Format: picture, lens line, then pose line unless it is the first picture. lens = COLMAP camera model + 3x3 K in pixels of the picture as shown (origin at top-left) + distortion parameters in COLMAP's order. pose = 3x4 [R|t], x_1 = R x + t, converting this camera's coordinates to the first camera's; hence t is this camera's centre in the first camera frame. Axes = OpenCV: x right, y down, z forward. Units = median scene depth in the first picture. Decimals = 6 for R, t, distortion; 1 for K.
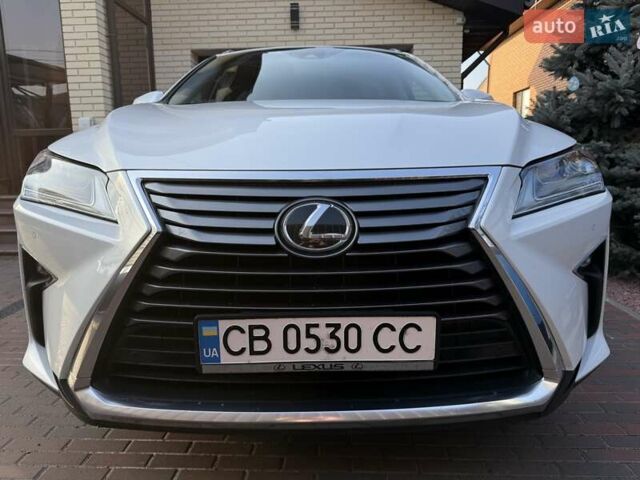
lens RADIAL K [[453.5, 0, 327.9], [0, 453.5, 233.5], [0, 0, 1]] dist [0.004830, -0.003855]
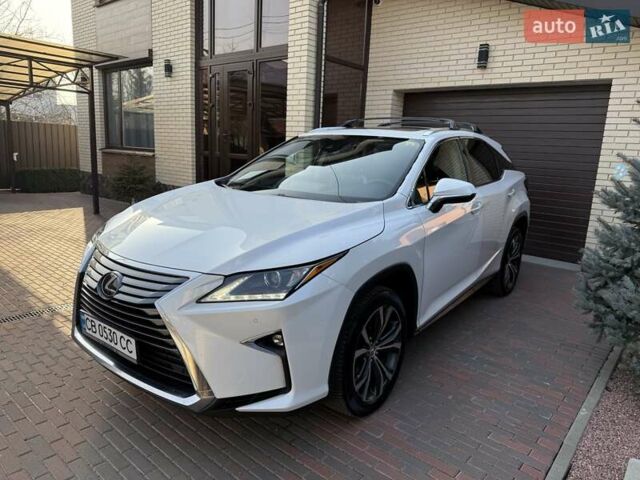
lens RADIAL K [[451.5, 0, 323.2], [0, 451.5, 236.7], [0, 0, 1]] dist [0.027700, -0.038751]
pose [[0.788030, 0.169530, -0.591834, 1.676268], [-0.159245, 0.984751, 0.070045, -0.460798], [0.594684, 0.039049, 0.803011, -0.159332]]
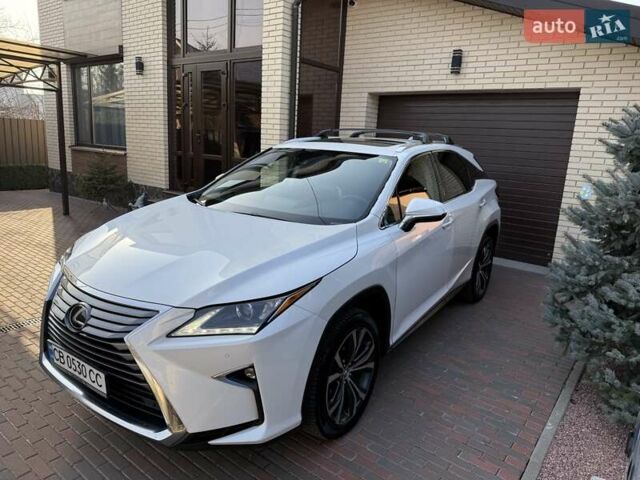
lens RADIAL K [[451.5, 0, 321.5], [0, 451.5, 236.0], [0, 0, 1]] dist [0.027700, -0.038751]
pose [[0.815705, 0.176711, -0.550816, 1.666247], [-0.159809, 0.983980, 0.079016, -0.611898], [0.555956, 0.023571, 0.830878, -0.157054]]
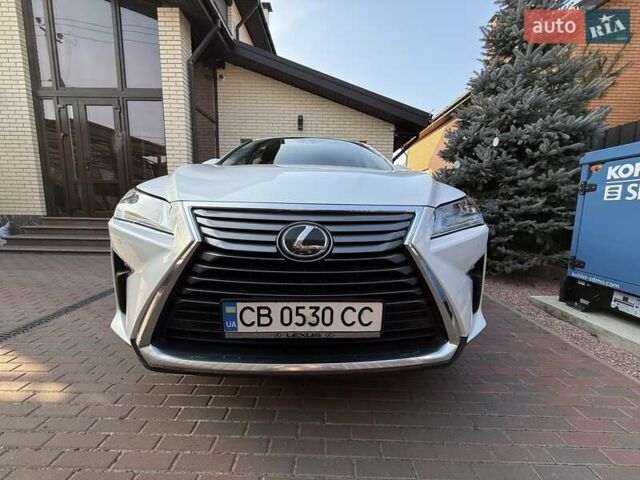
lens RADIAL K [[253.7, 0, 325.2], [0, 253.7, 236.4], [0, 0, 1]] dist [0.006606, -0.001044]
pose [[0.999035, 0.027073, 0.034587, 0.008798], [-0.025749, 0.998940, -0.038159, 0.000169], [-0.035583, 0.037231, 0.998673, 0.117428]]
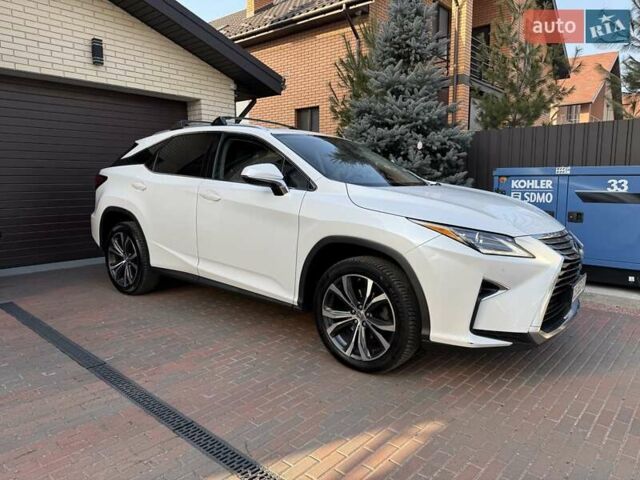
lens RADIAL K [[451.5, 0, 316.4], [0, 451.5, 235.6], [0, 0, 1]] dist [0.027700, -0.038751]
pose [[0.636495, -0.077598, 0.767367, -2.852795], [0.109451, 0.993945, 0.009726, -0.256577], [-0.763475, 0.077799, 0.641134, 0.296480]]
